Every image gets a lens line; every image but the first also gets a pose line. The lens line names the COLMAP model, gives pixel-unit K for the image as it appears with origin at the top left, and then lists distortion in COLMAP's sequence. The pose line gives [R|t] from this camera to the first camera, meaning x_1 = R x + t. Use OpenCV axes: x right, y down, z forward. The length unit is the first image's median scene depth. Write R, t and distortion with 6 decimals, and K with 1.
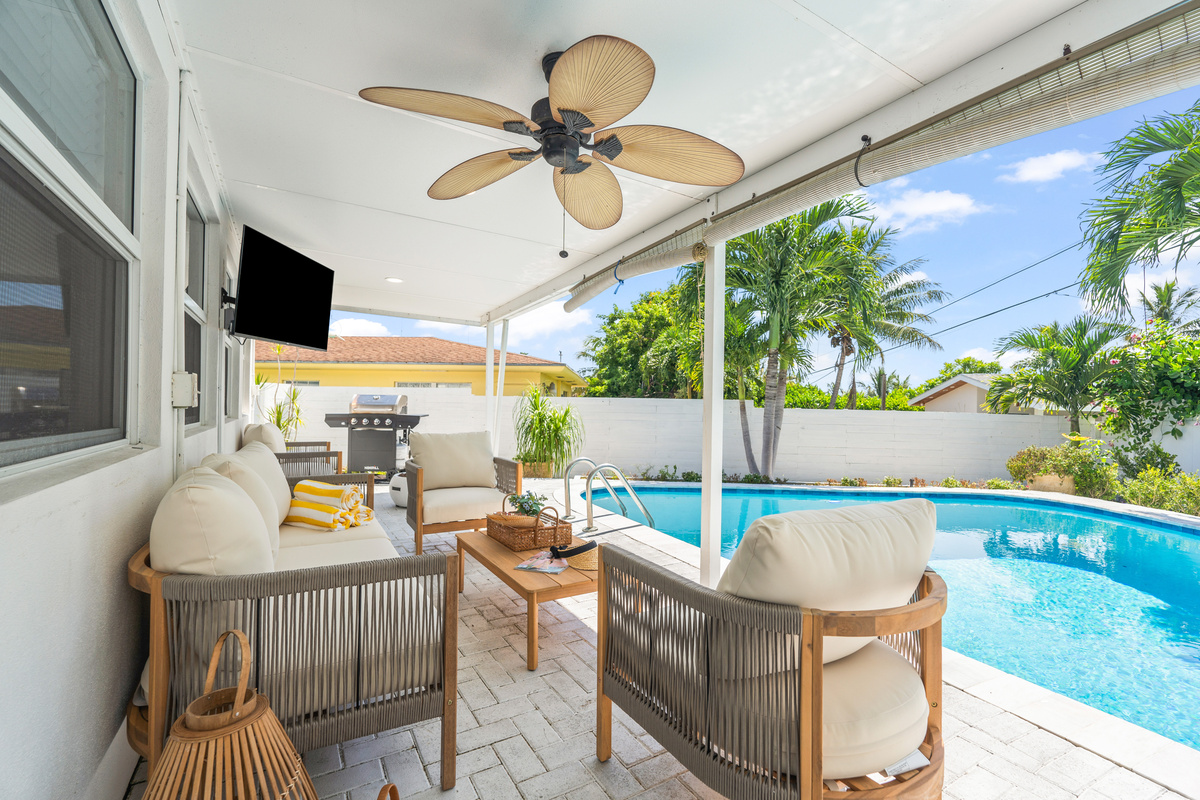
lens RADIAL K [[526.6, 0, 600.5], [0, 526.6, 403.4], [0, 0, 1]] dist [-0.004020, 0.000089]
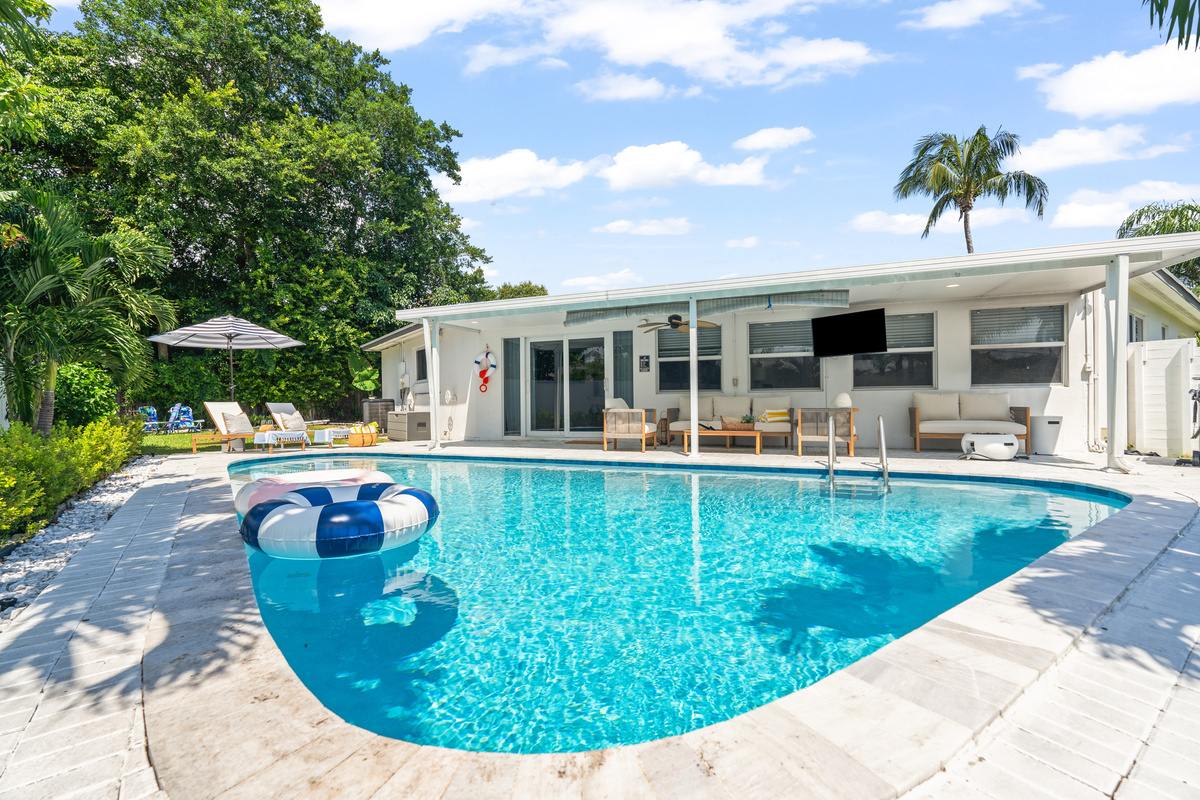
lens RADIAL K [[526.6, 0, 600.5], [0, 526.6, 403.4], [0, 0, 1]] dist [-0.004020, 0.000089]
pose [[-0.807891, -0.003657, -0.589320, 0.755424], [-0.000411, 0.999984, -0.005641, 0.050941], [0.589331, -0.004315, -0.807880, 1.059330]]
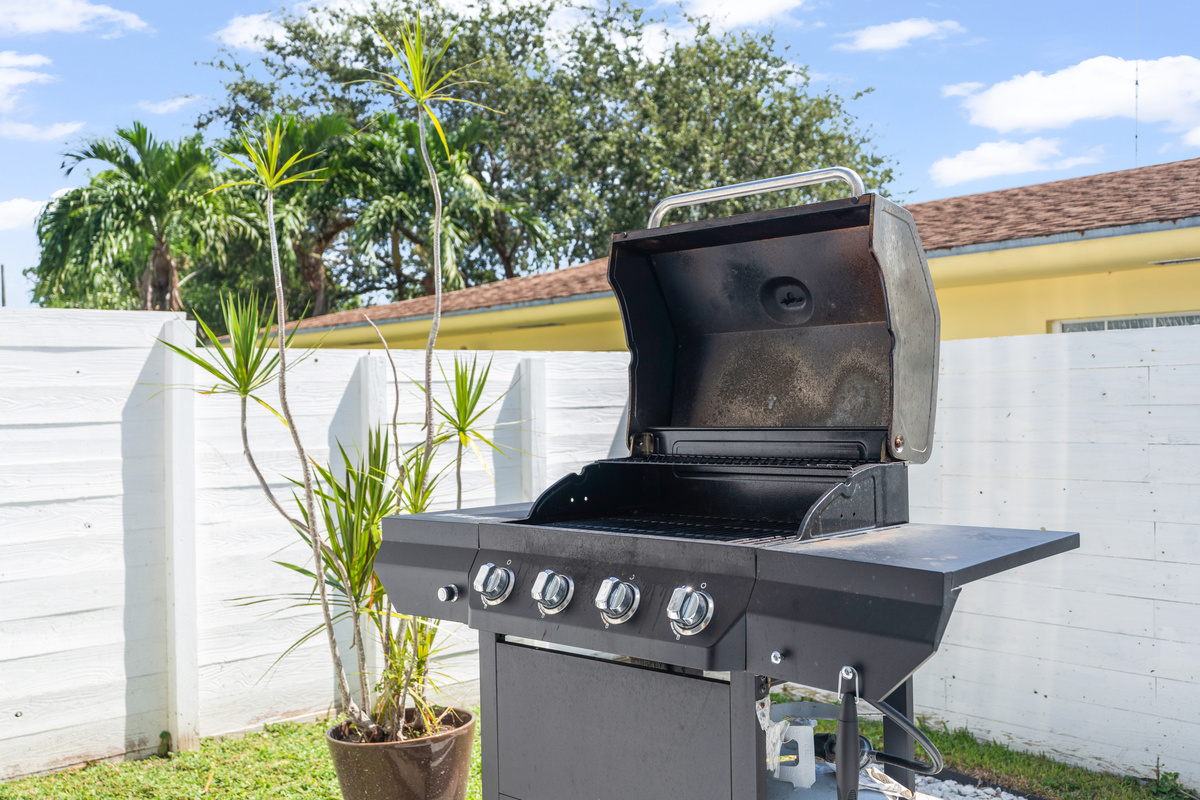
lens RADIAL K [[1183.0, 0, 600.0], [0, 1183.0, 400.0], [0, 0, 1]] dist [0.002495, 0.000268]
pose [[0.685752, -0.029236, -0.727248, -0.220234], [0.033199, 0.999409, -0.008873, -0.008691], [0.727078, -0.018059, 0.686318, 0.782323]]
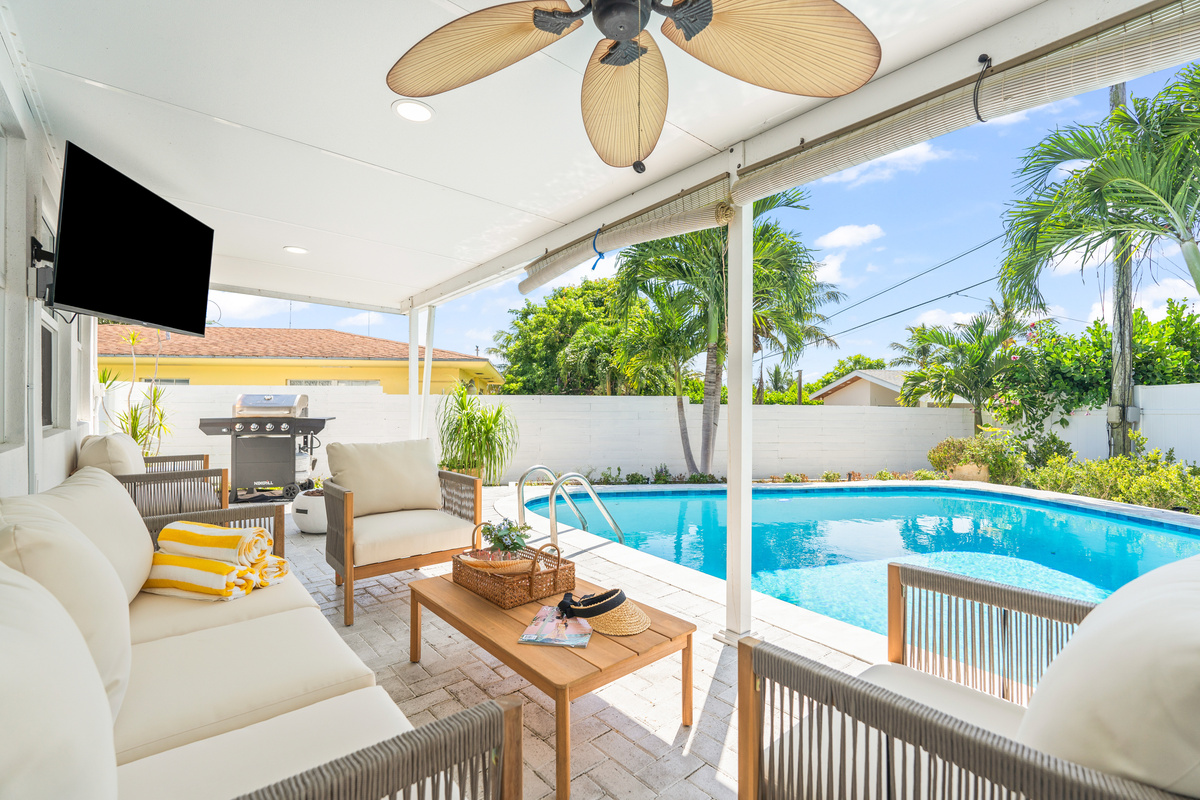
lens RADIAL K [[526.6, 0, 600.5], [0, 526.6, 403.4], [0, 0, 1]] dist [-0.004020, 0.000089]
pose [[0.984643, -0.012348, 0.174144, -0.054652], [0.011432, 0.999915, 0.006263, -0.001605], [-0.174207, -0.004176, 0.984700, 0.093413]]
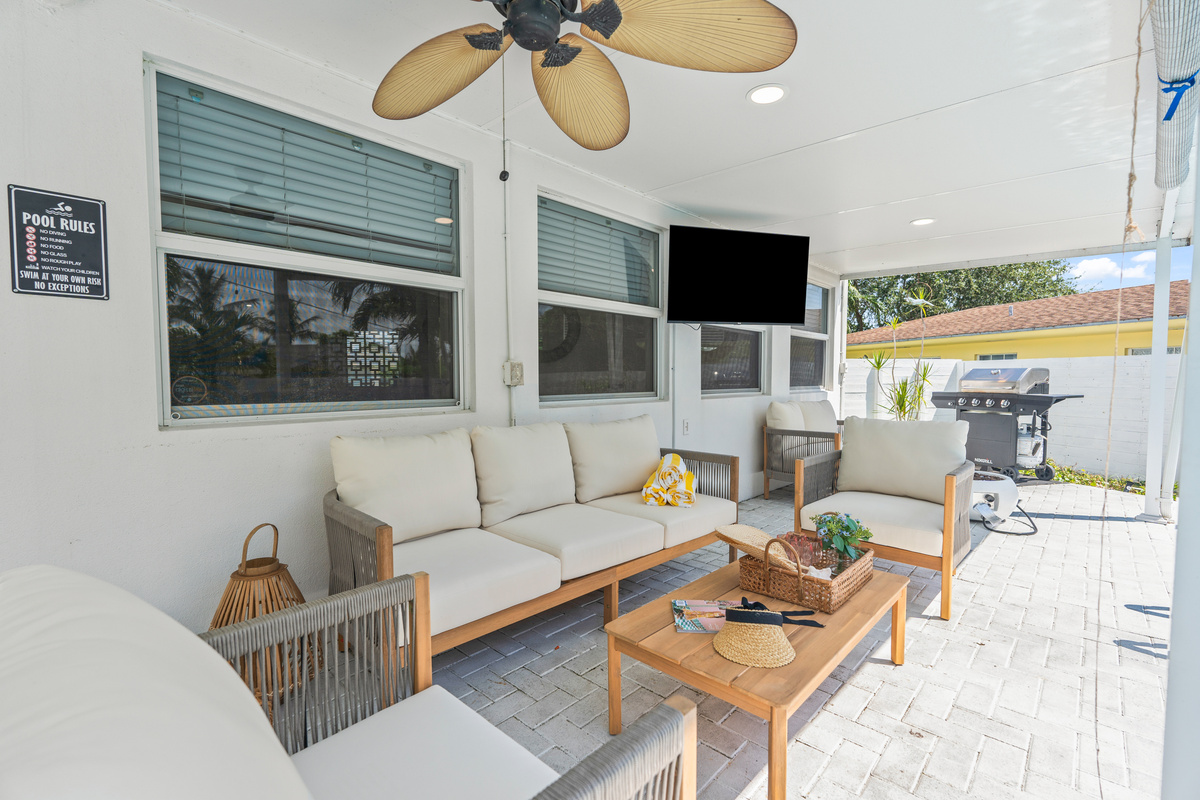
lens RADIAL K [[526.6, 0, 600.5], [0, 526.6, 403.4], [0, 0, 1]] dist [-0.004020, 0.000089]
pose [[0.274218, 0.032023, -0.961134, 0.160954], [0.008676, 0.999322, 0.035770, 0.002153], [0.961628, -0.018148, 0.273755, 0.220683]]
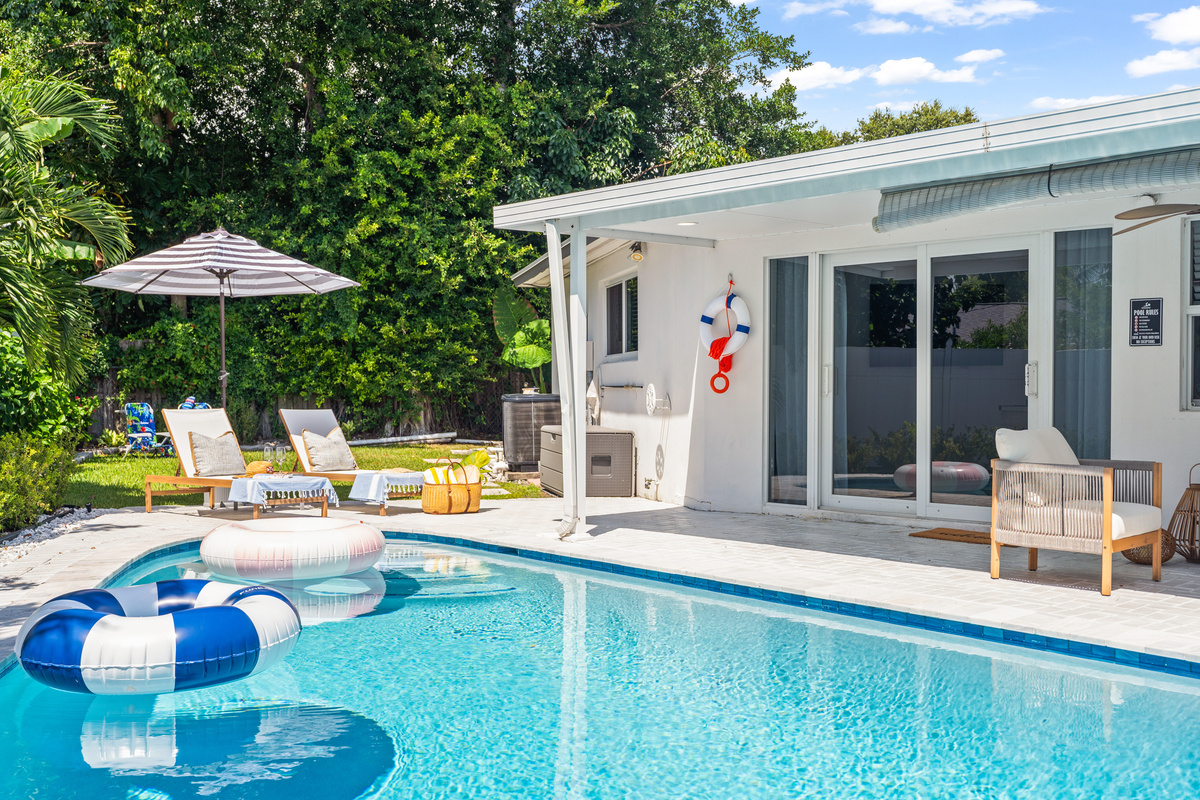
lens RADIAL K [[1191.3, 0, 600.0], [0, 1191.3, 400.0], [0, 0, 1]] dist [0.001772, 0.005684]
pose [[-0.977764, -0.012646, -0.209326, 0.571164], [-0.015135, 0.999833, 0.010291, 0.008432], [0.209161, 0.013230, -0.977792, 0.973819]]
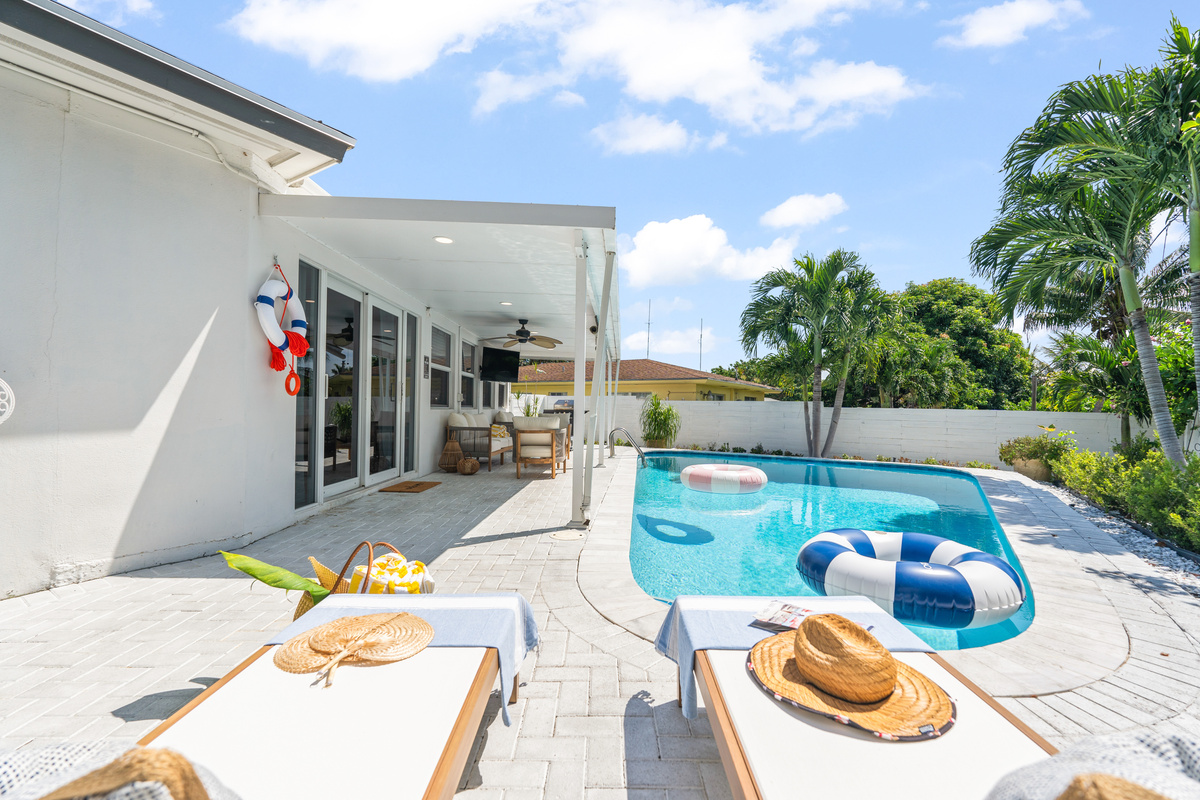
lens RADIAL K [[526.6, 0, 600.5], [0, 526.6, 403.4], [0, 0, 1]] dist [-0.004020, 0.000089]
pose [[0.859508, -0.007584, -0.511066, 0.656390], [0.000800, 0.999909, -0.013493, 0.022320], [0.511122, 0.011189, 0.859435, -0.584672]]
